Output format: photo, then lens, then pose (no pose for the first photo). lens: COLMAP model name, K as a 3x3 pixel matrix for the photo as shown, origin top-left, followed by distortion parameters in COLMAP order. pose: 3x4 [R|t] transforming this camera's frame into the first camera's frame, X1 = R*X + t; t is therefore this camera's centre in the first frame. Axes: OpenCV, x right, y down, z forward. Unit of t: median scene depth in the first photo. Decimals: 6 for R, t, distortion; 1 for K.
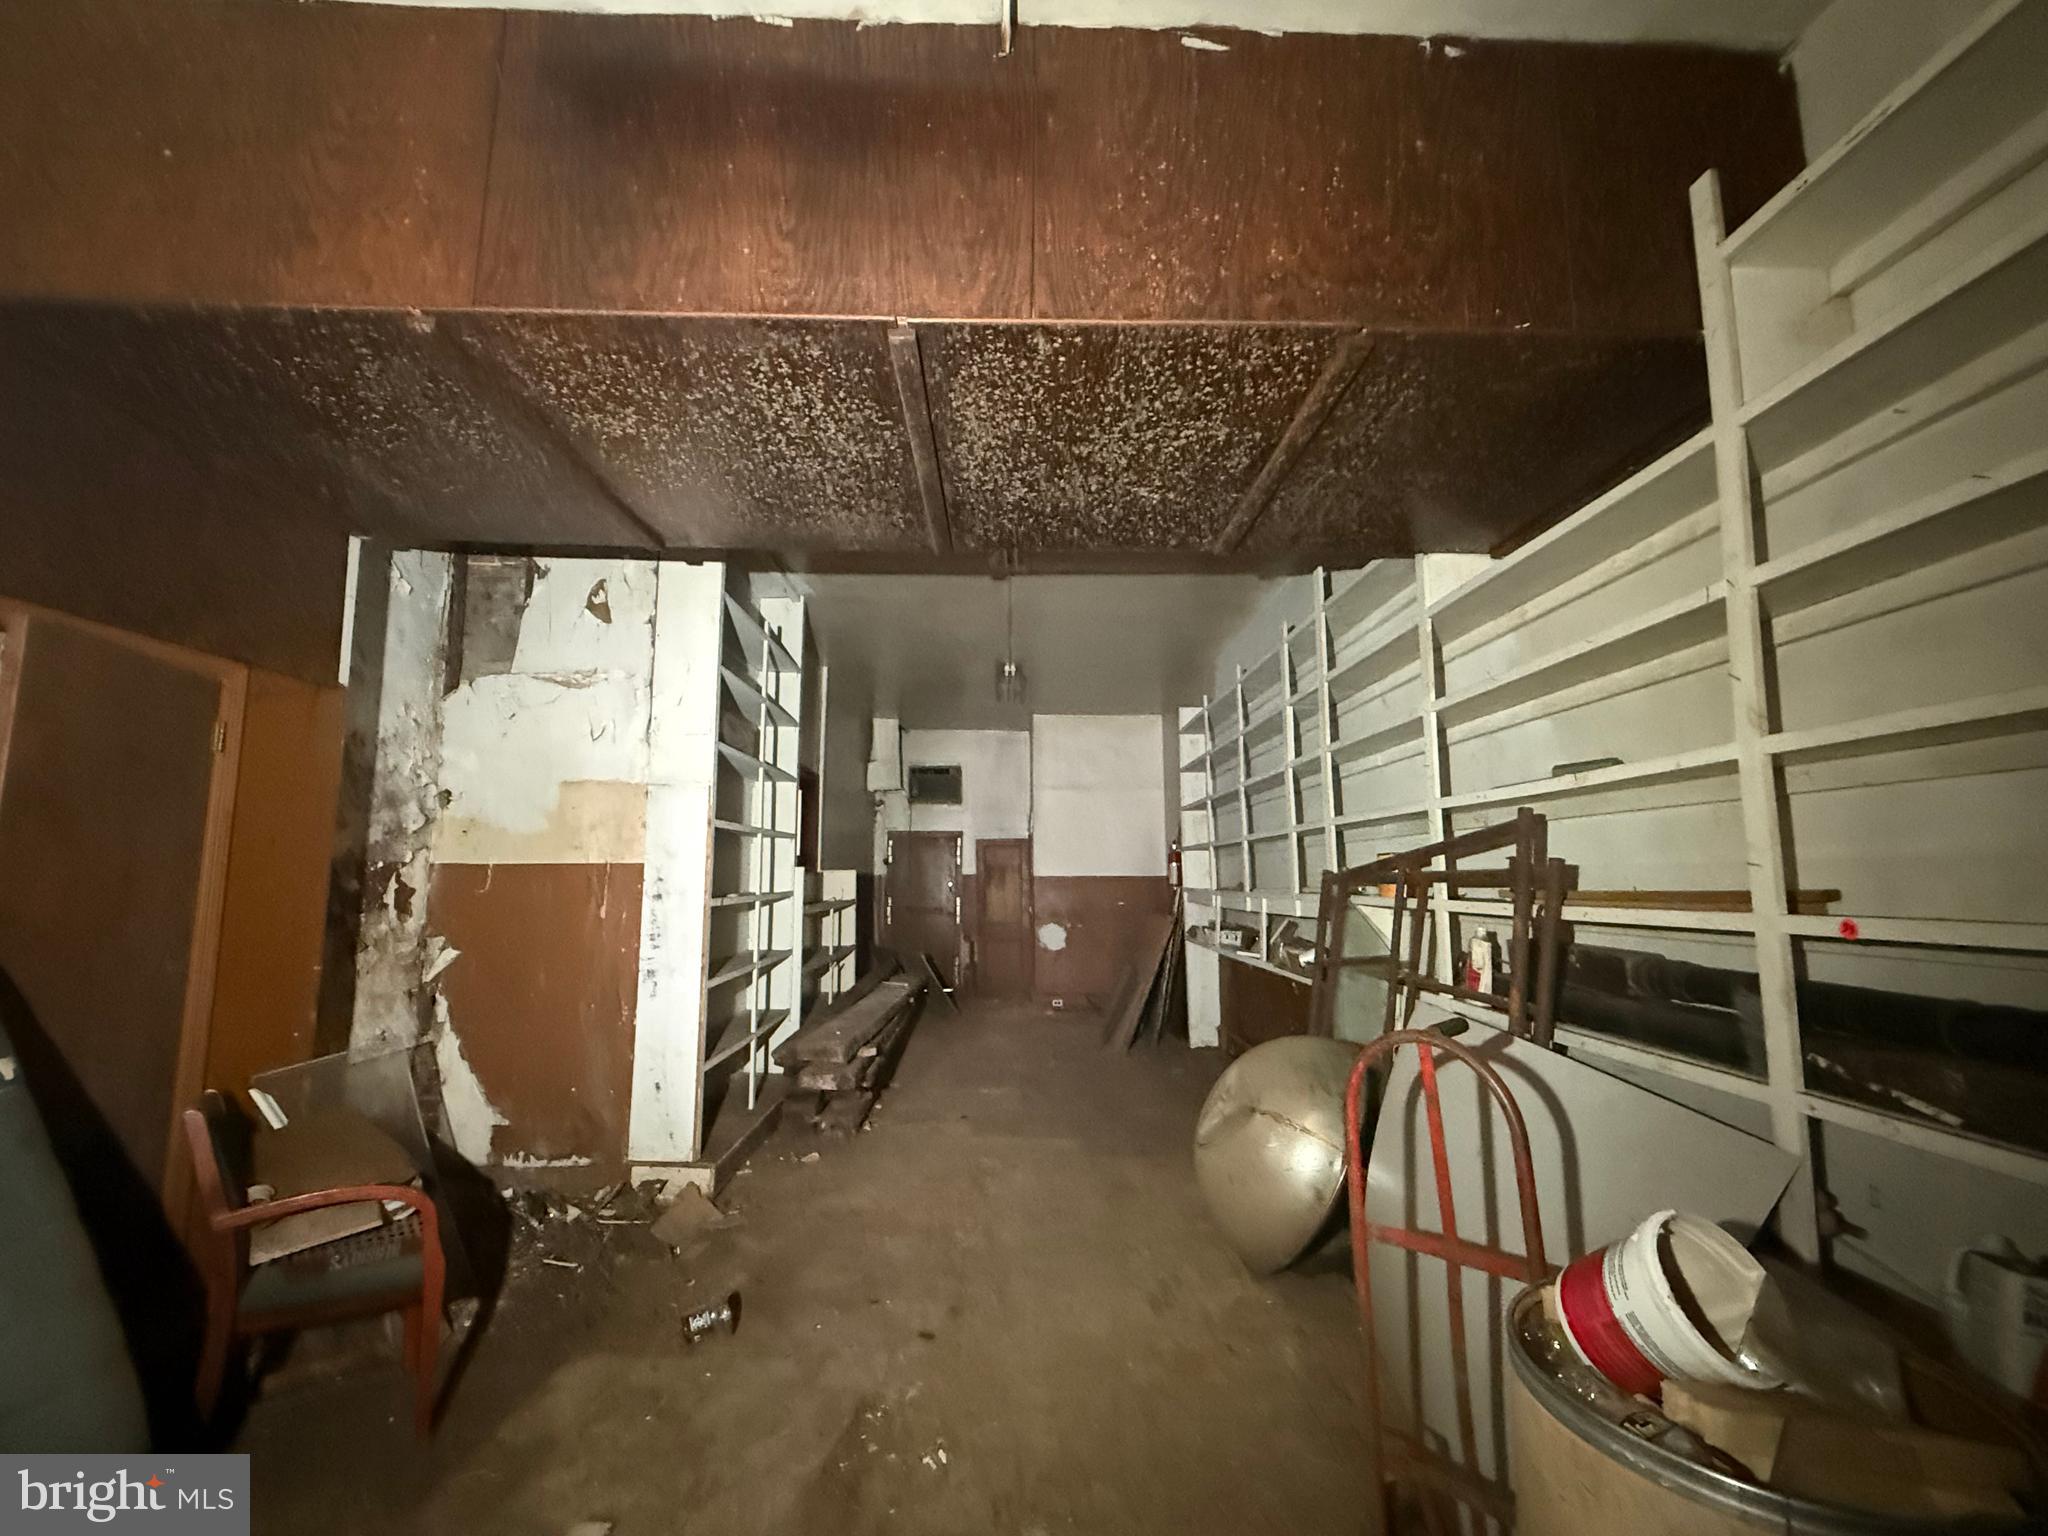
lens RADIAL K [[885.8, 0, 1020.8], [0, 885.8, 771.0], [0, 0, 1]] dist [-0.001547, -0.000316]
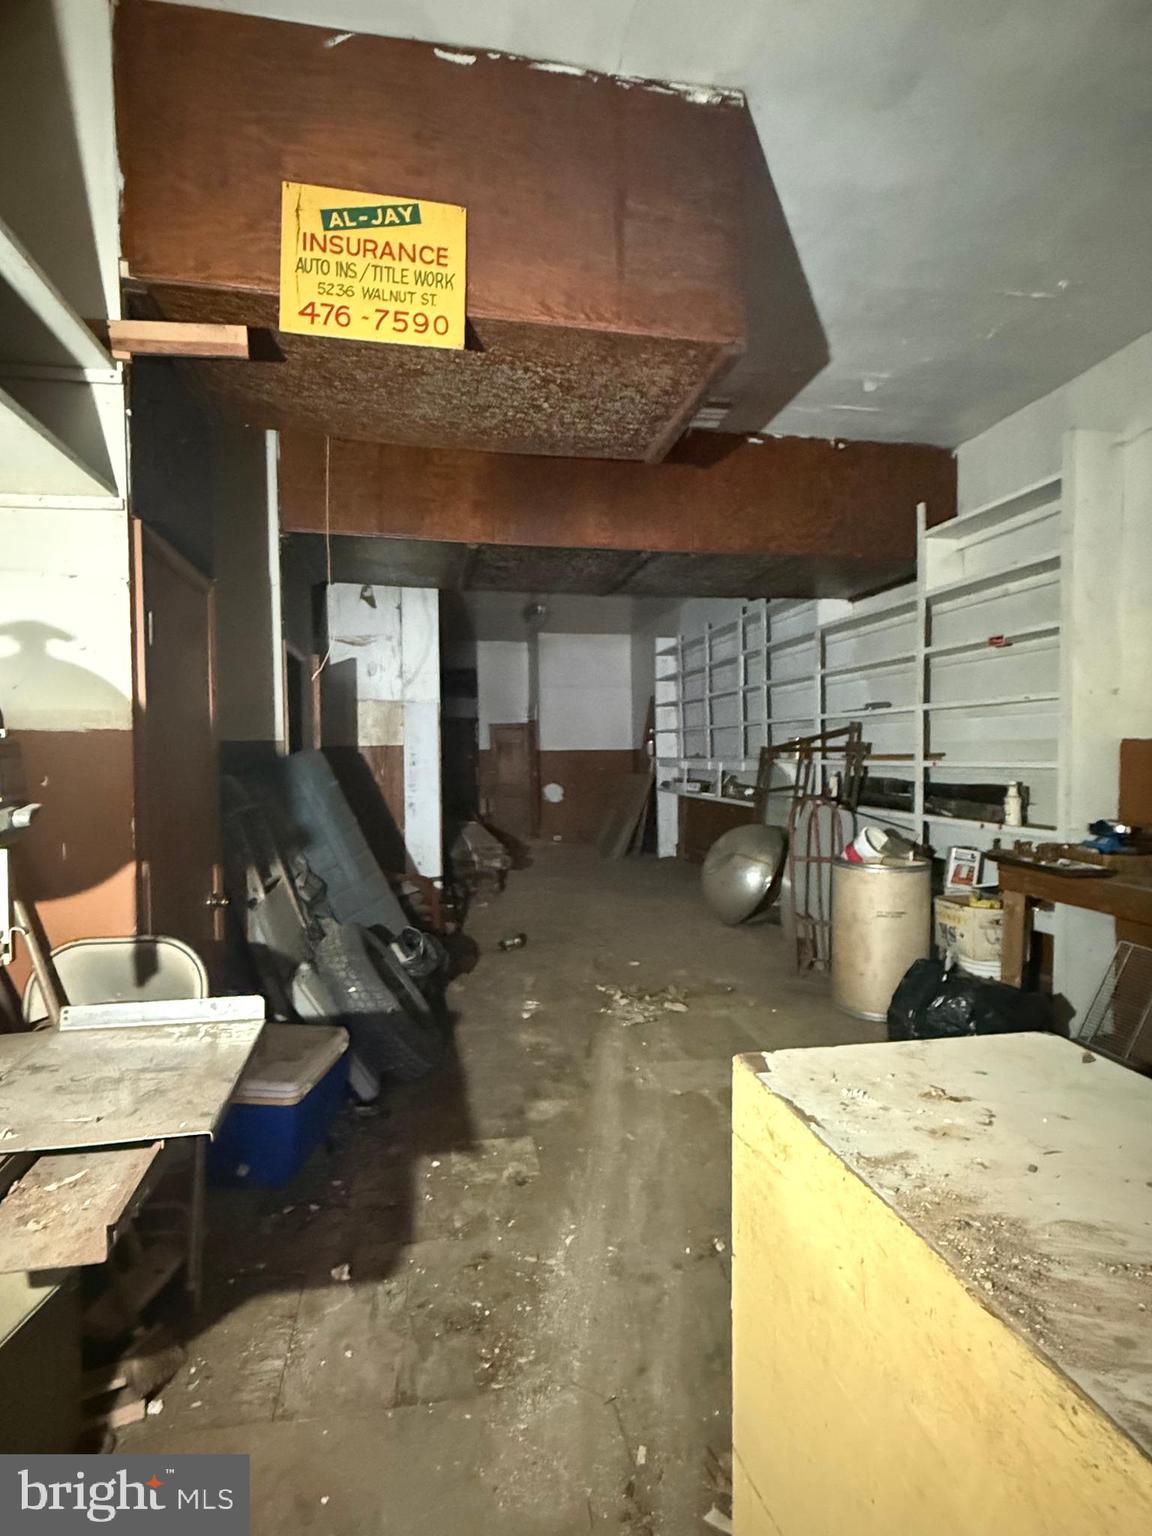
lens RADIAL K [[811.1, 0, 577.3], [0, 811.1, 770.1], [0, 0, 1]] dist [-0.000277, -0.000069]
pose [[0.986901, -0.011977, 0.160882, -0.353645], [-0.011097, 0.989839, 0.141760, -0.086659], [-0.160945, -0.141689, 0.976740, -0.703560]]
